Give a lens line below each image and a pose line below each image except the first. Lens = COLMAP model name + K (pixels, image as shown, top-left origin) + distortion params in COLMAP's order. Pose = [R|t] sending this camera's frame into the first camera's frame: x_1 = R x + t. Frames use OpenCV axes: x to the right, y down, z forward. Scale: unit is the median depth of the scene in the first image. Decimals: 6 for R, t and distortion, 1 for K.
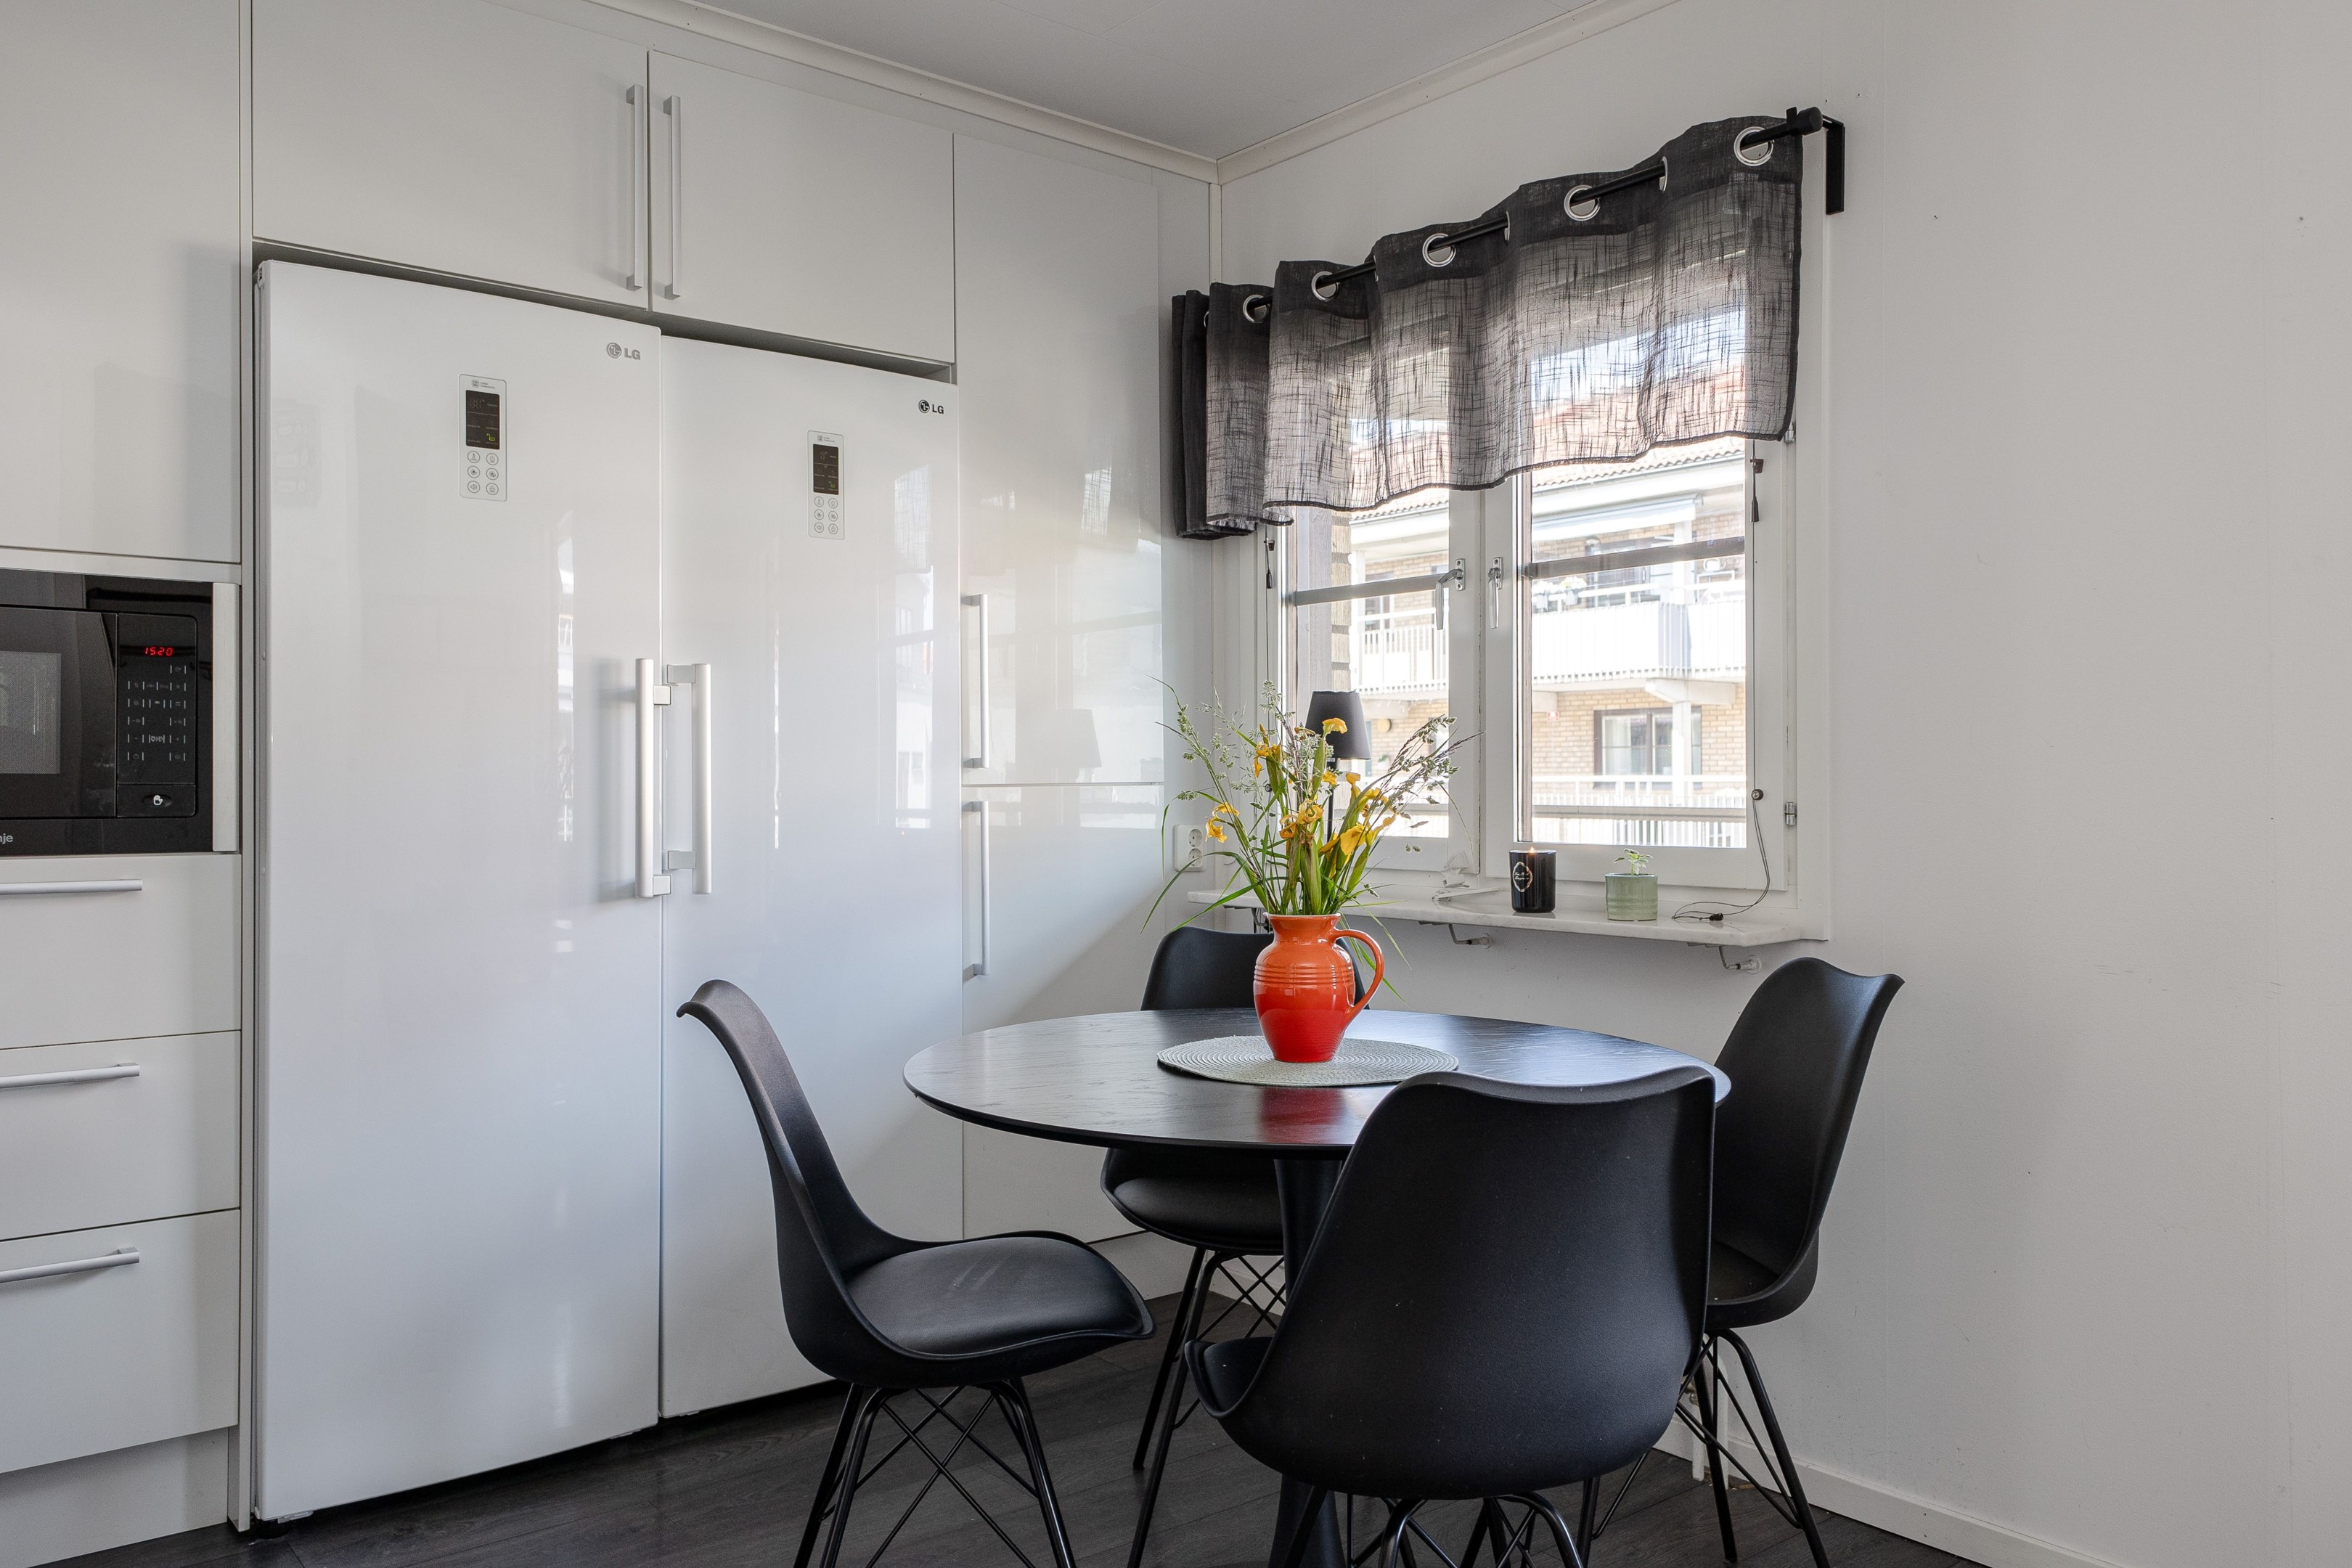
lens RADIAL K [[1729.8, 0, 1183.8], [0, 1729.8, 772.4], [0, 0, 1]] dist [0.029166, -0.002286]
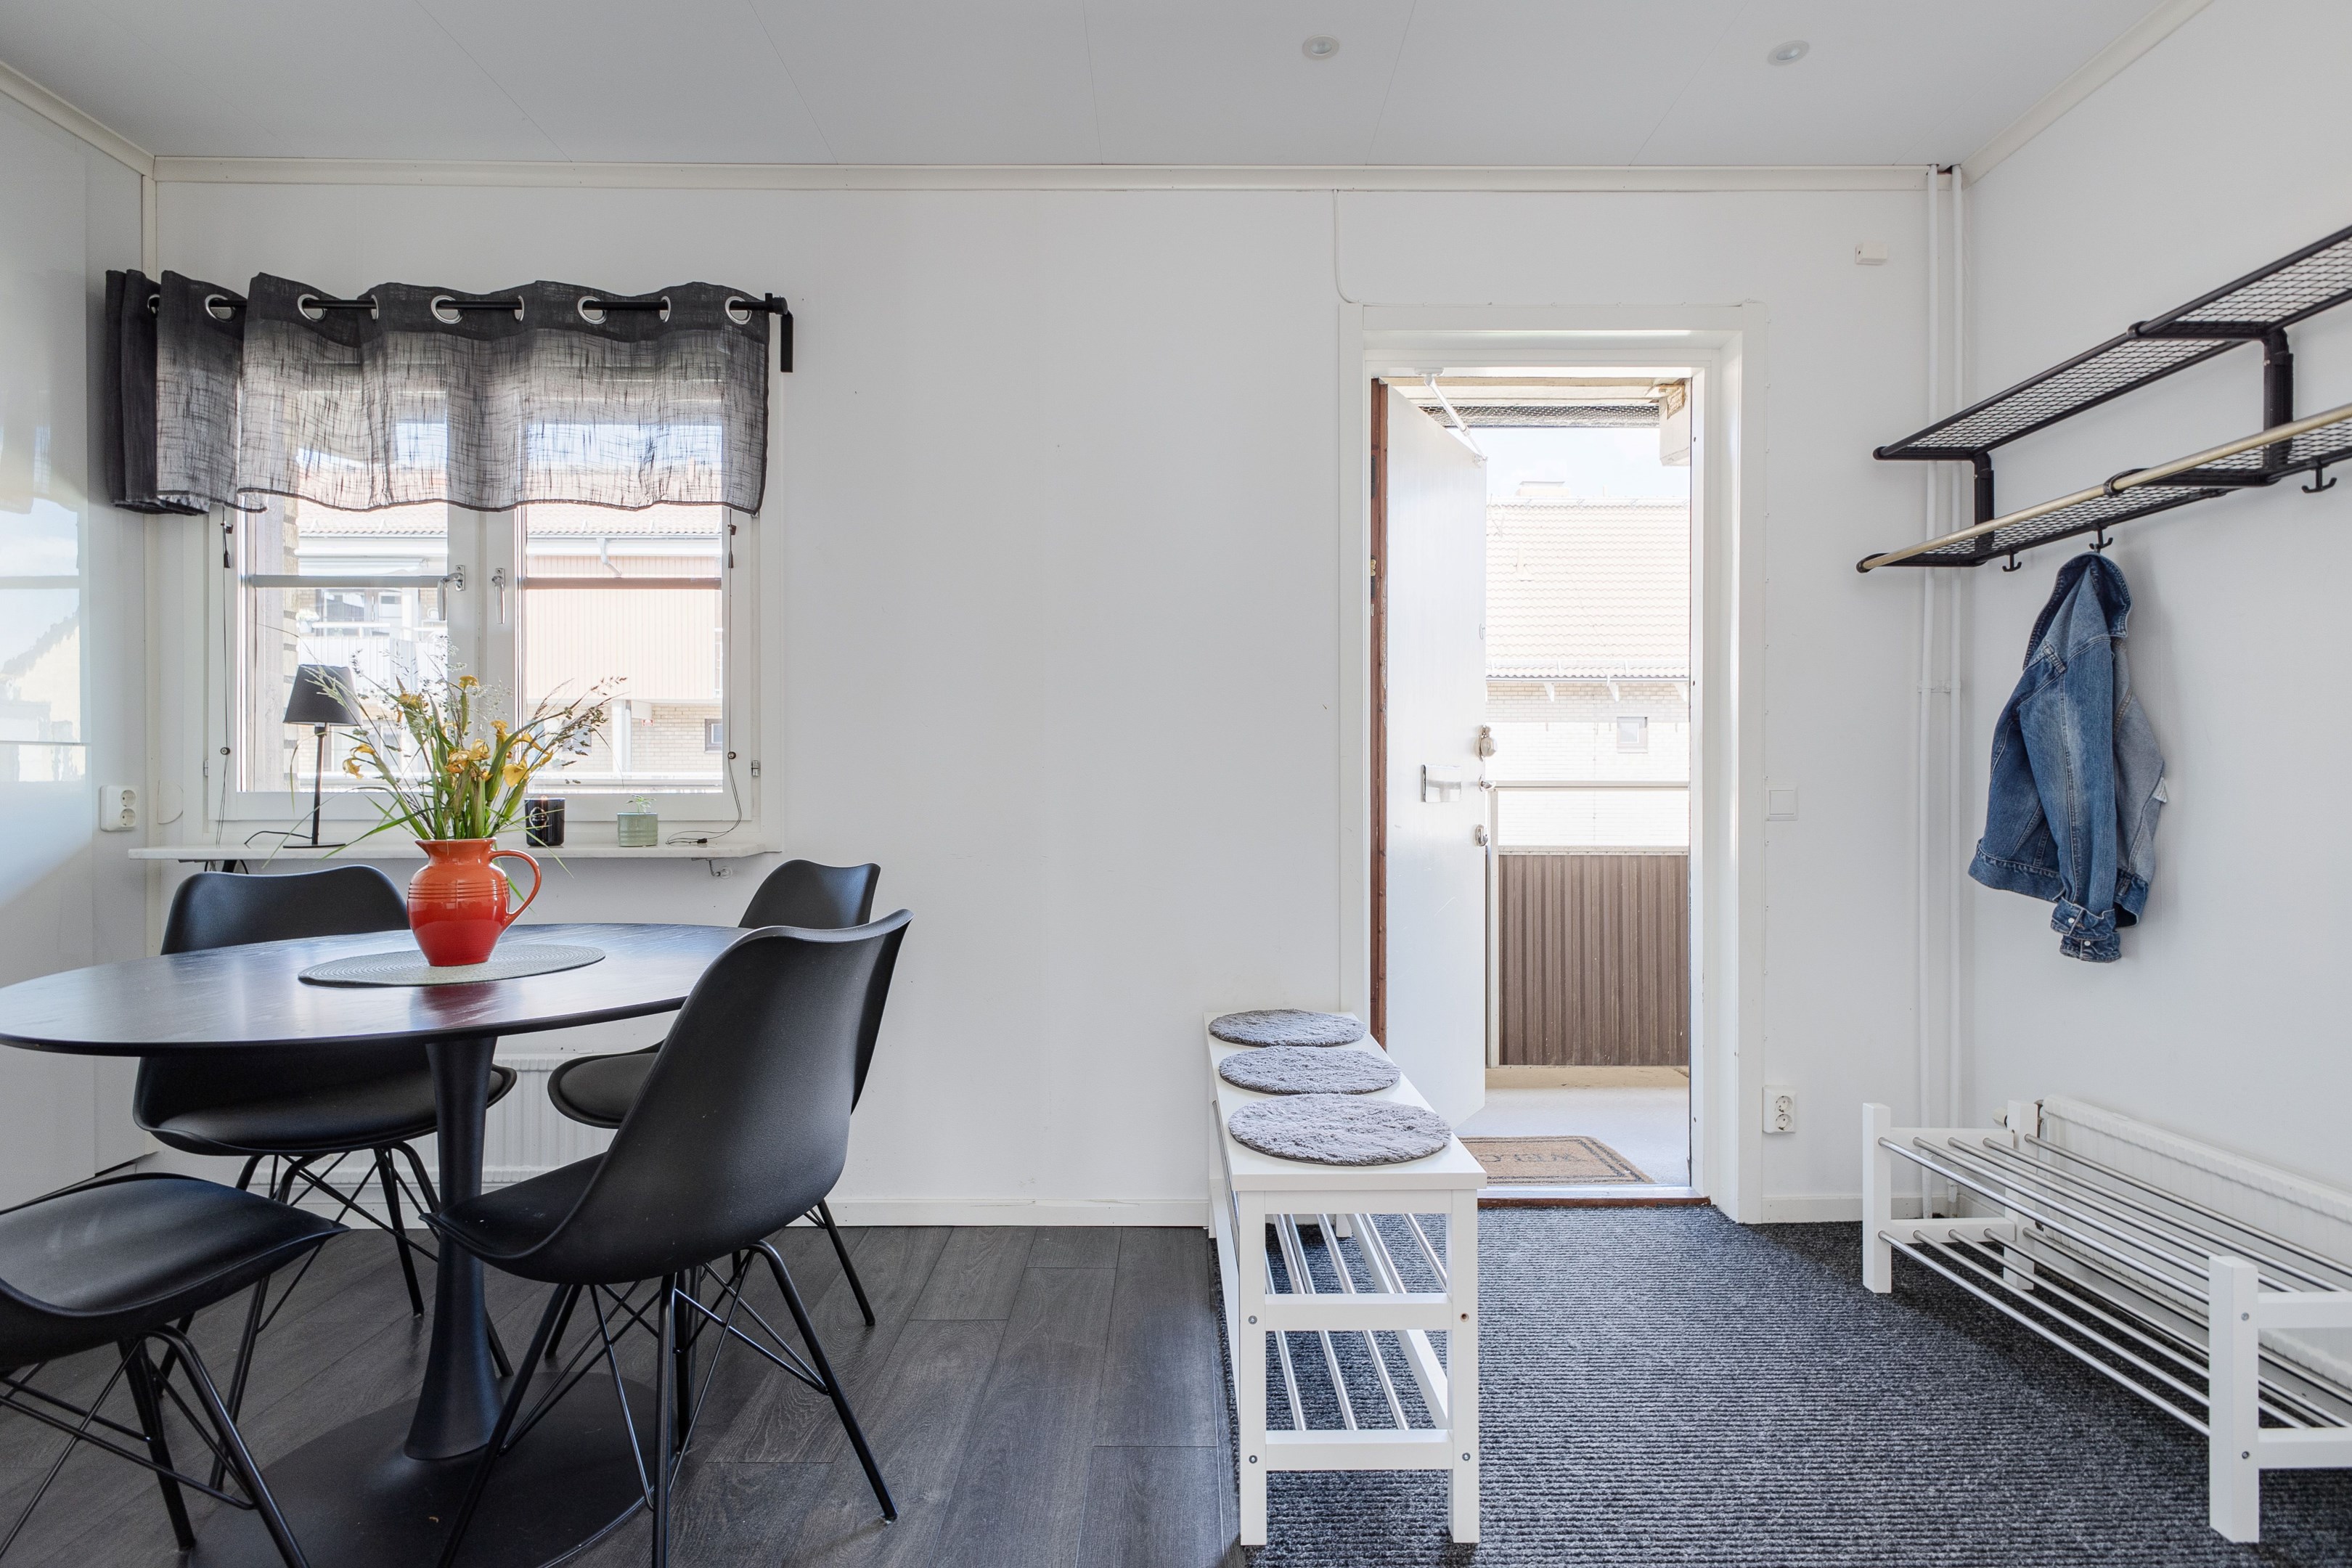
lens RADIAL K [[1131.4, 0, 1193.5], [0, 1131.4, 784.4], [0, 0, 1]] dist [-0.001527, -0.003875]
pose [[0.616995, 0.000343, 0.786967, -0.155546], [-0.006812, 0.999965, 0.004905, 0.025908], [-0.786938, -0.008387, 0.616975, 0.095334]]
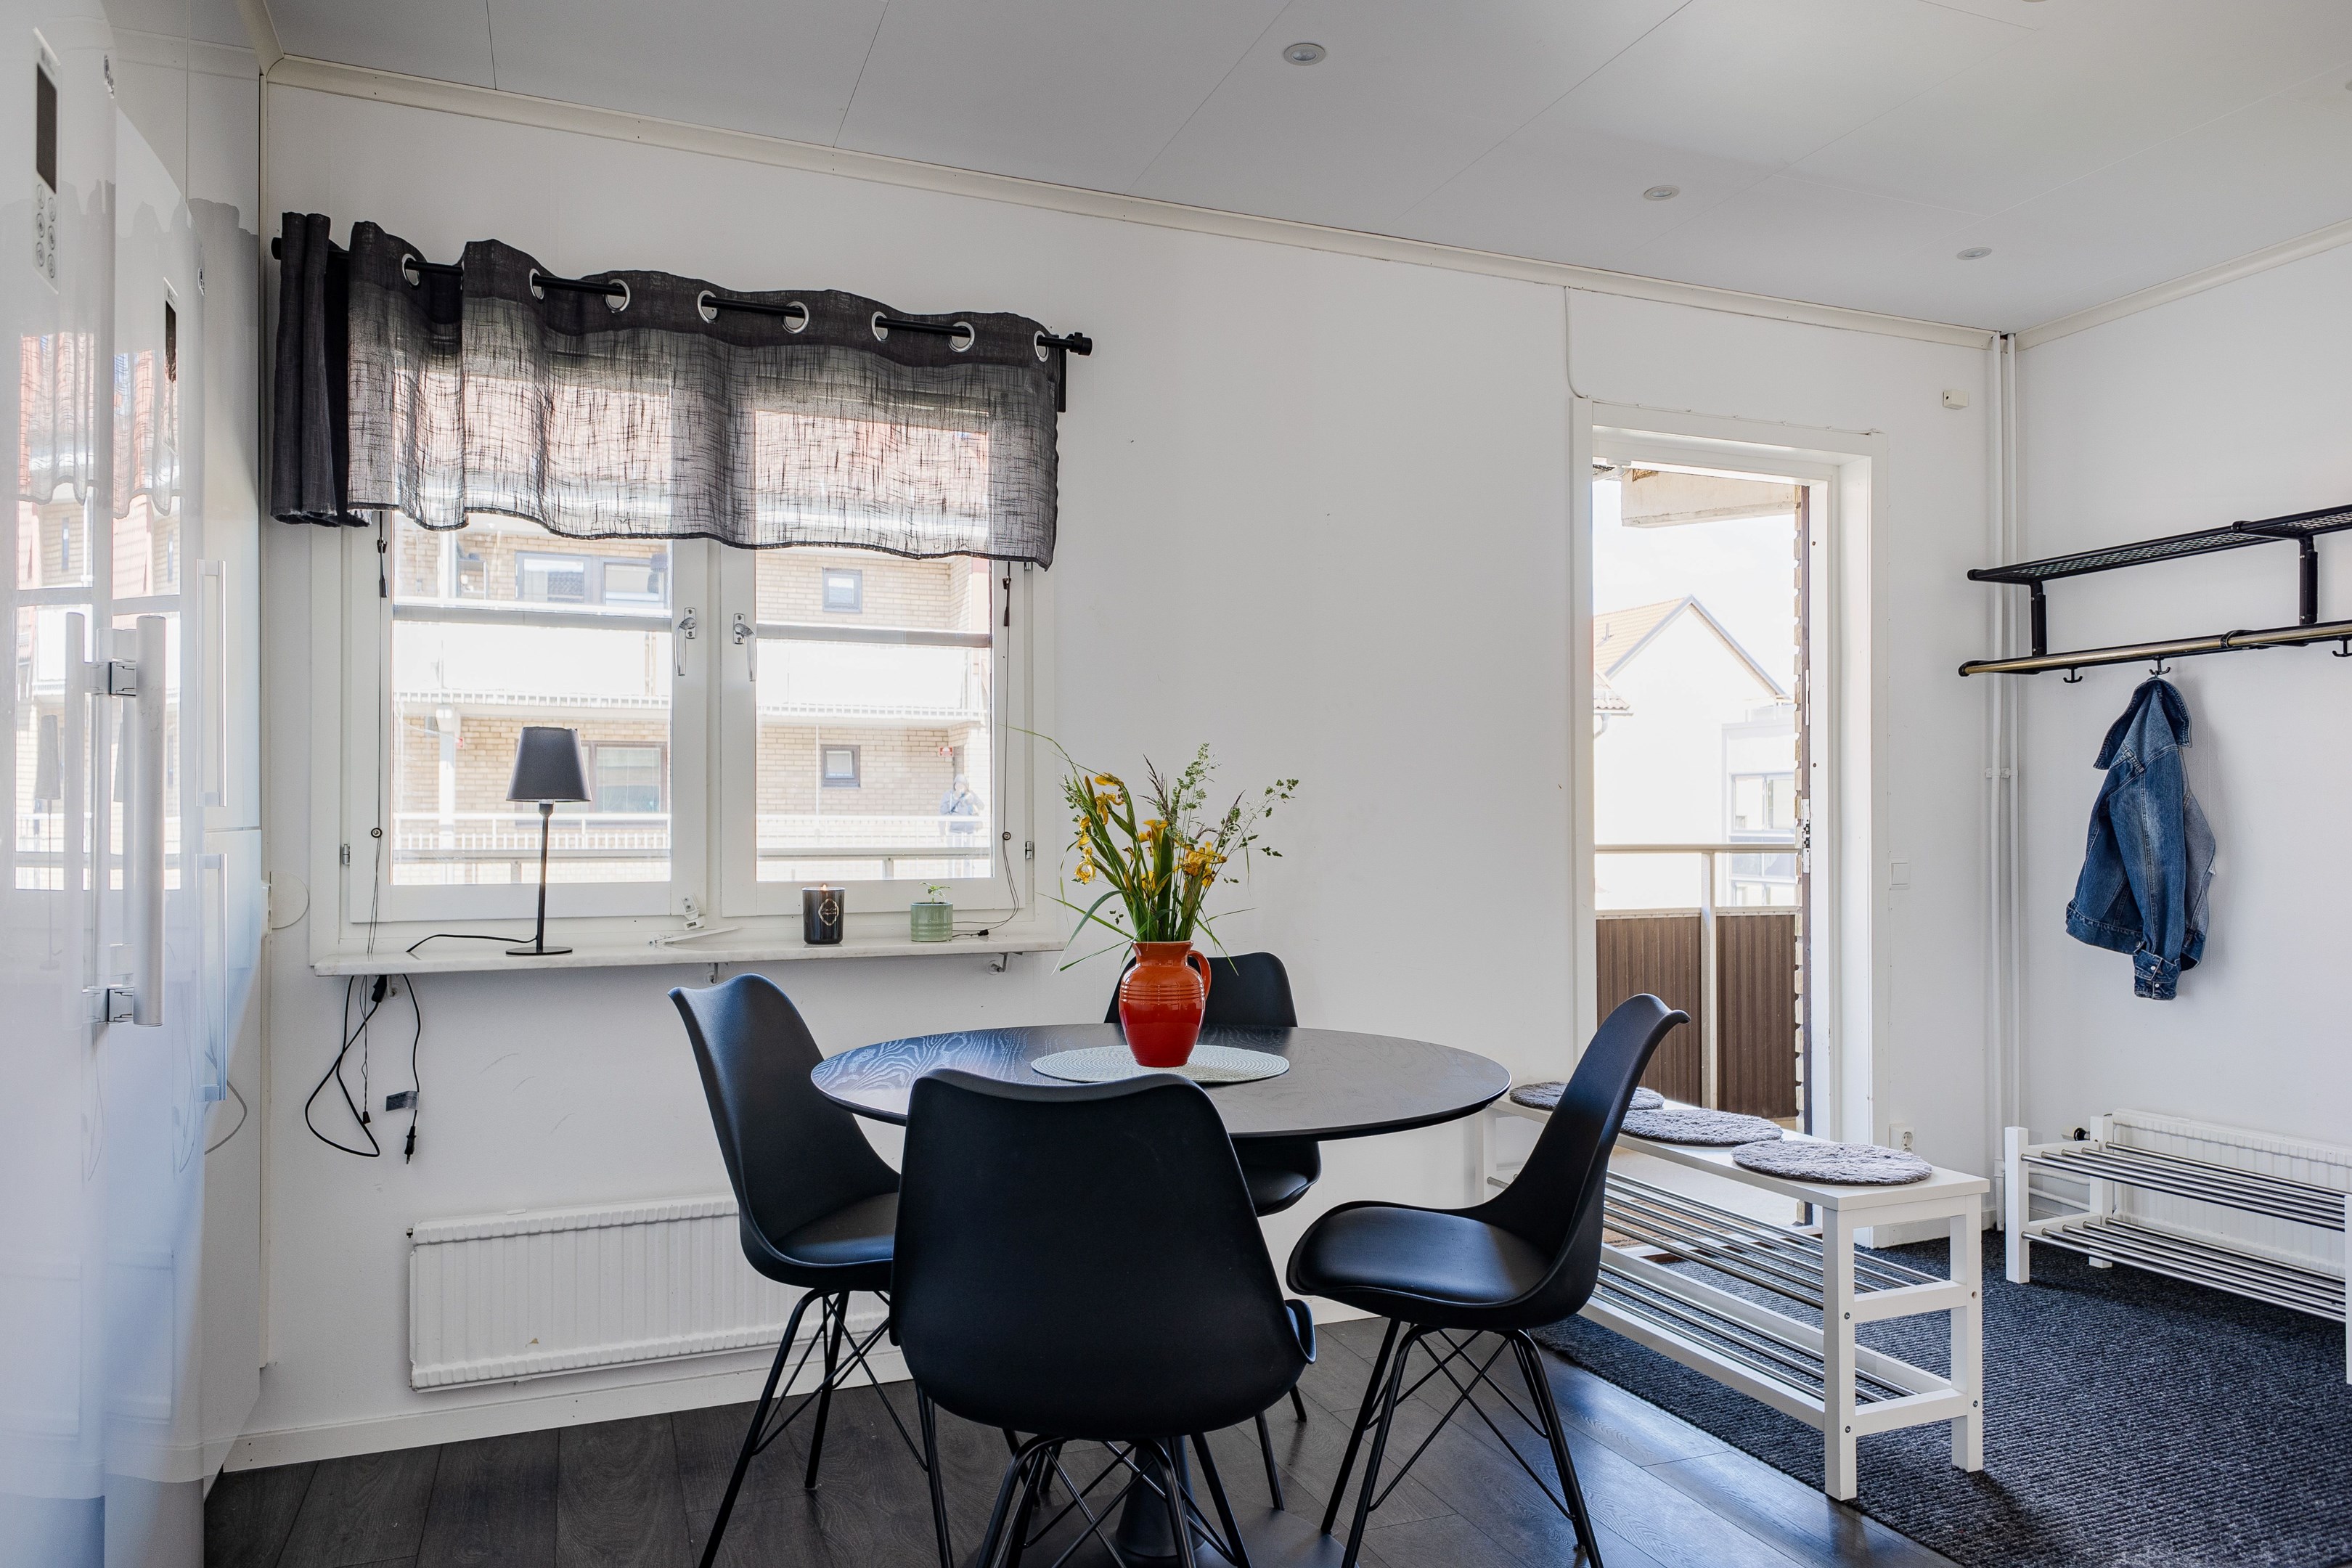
lens RADIAL K [[1512.8, 0, 1166.0], [0, 1512.8, 801.3], [0, 0, 1]] dist [-0.009690, -0.001442]
pose [[0.297761, 0.010113, 0.954587, -0.628088], [-0.008691, 0.999931, -0.007883, -0.004640], [-0.954601, -0.005949, 0.297829, 0.480478]]
